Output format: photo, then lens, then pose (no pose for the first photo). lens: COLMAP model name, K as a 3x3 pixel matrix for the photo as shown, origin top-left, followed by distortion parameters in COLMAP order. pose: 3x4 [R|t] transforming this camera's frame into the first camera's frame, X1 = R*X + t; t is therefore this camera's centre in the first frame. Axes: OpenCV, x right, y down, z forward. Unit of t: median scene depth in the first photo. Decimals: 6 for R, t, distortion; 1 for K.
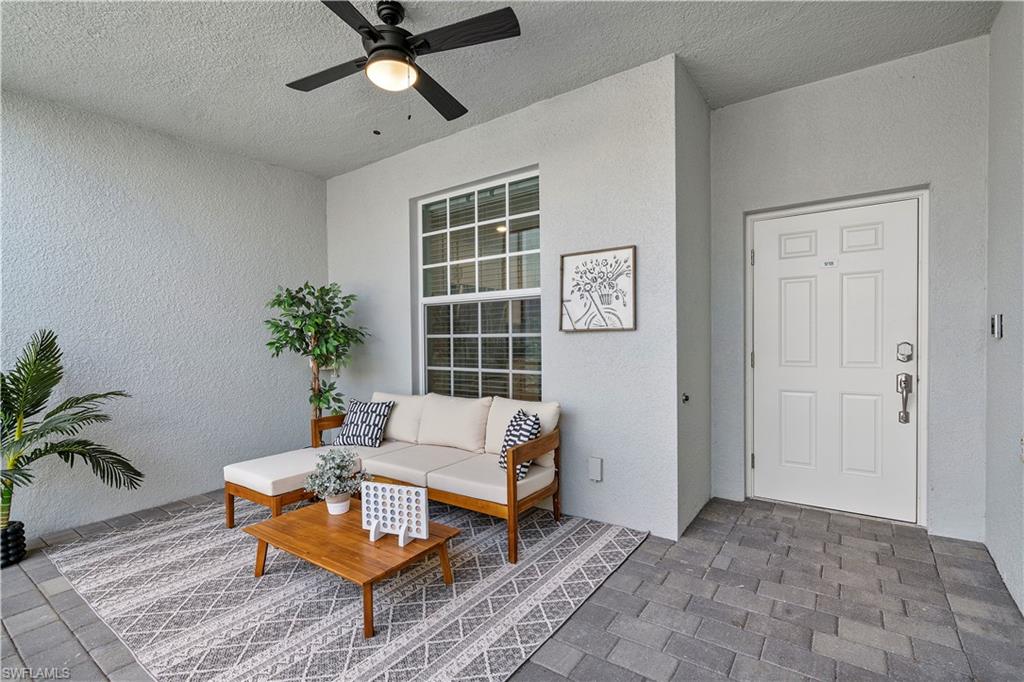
lens RADIAL K [[466.7, 0, 512.6], [0, 466.7, 346.1], [0, 0, 1]] dist [-0.000318, 0.001354]
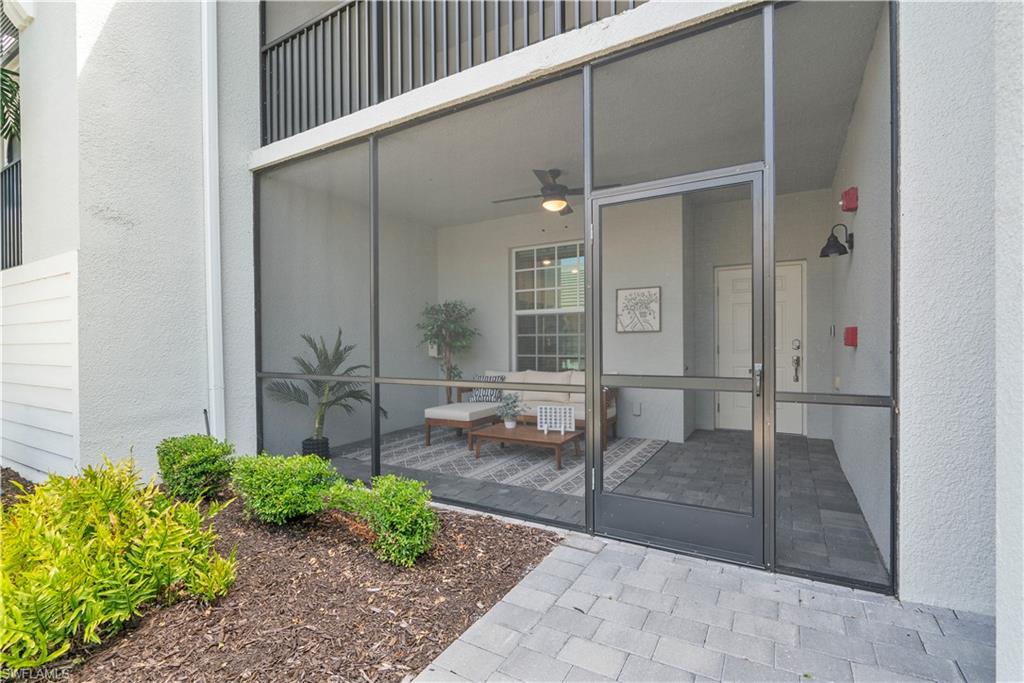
lens RADIAL K [[463.7, 0, 512.0], [0, 463.7, 341.5], [0, 0, 1]] dist [-0.003245, 0.000068]
pose [[0.995261, 0.007239, 0.096967, -0.473805], [-0.005209, 0.999762, -0.021174, 0.044390], [-0.097097, 0.020568, 0.995062, -0.732388]]
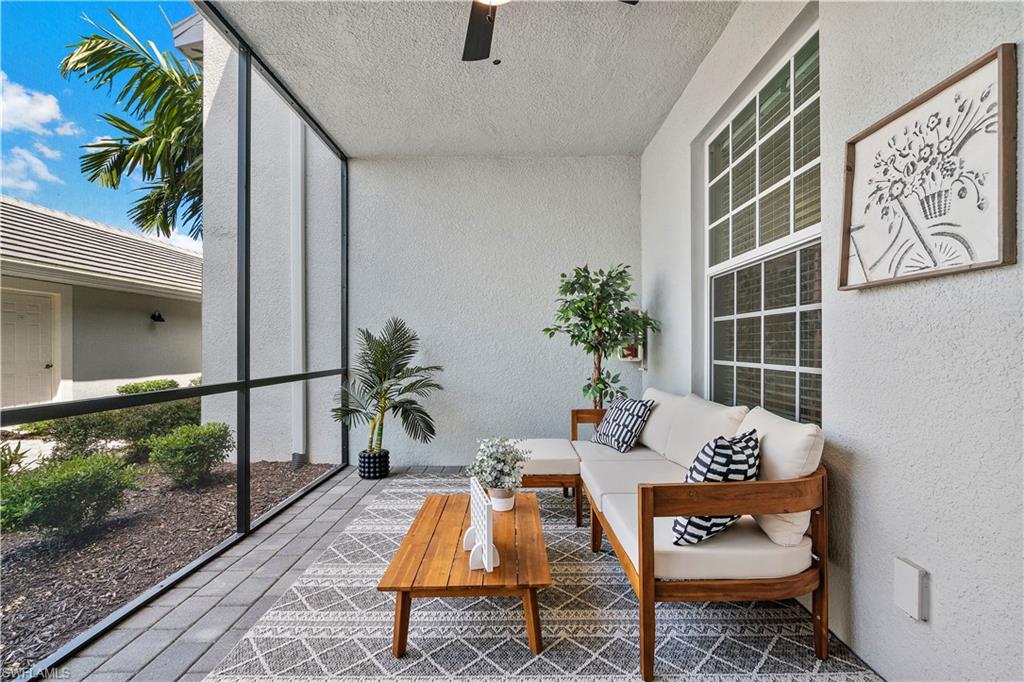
lens RADIAL K [[465.5, 0, 518.1], [0, 465.5, 342.6], [0, 0, 1]] dist [-0.001661, 0.000194]
pose [[0.588007, 0.005888, -0.808834, 0.313884], [-0.021831, 0.999725, -0.008593, 0.038770], [0.808561, 0.022711, 0.587974, 0.425192]]
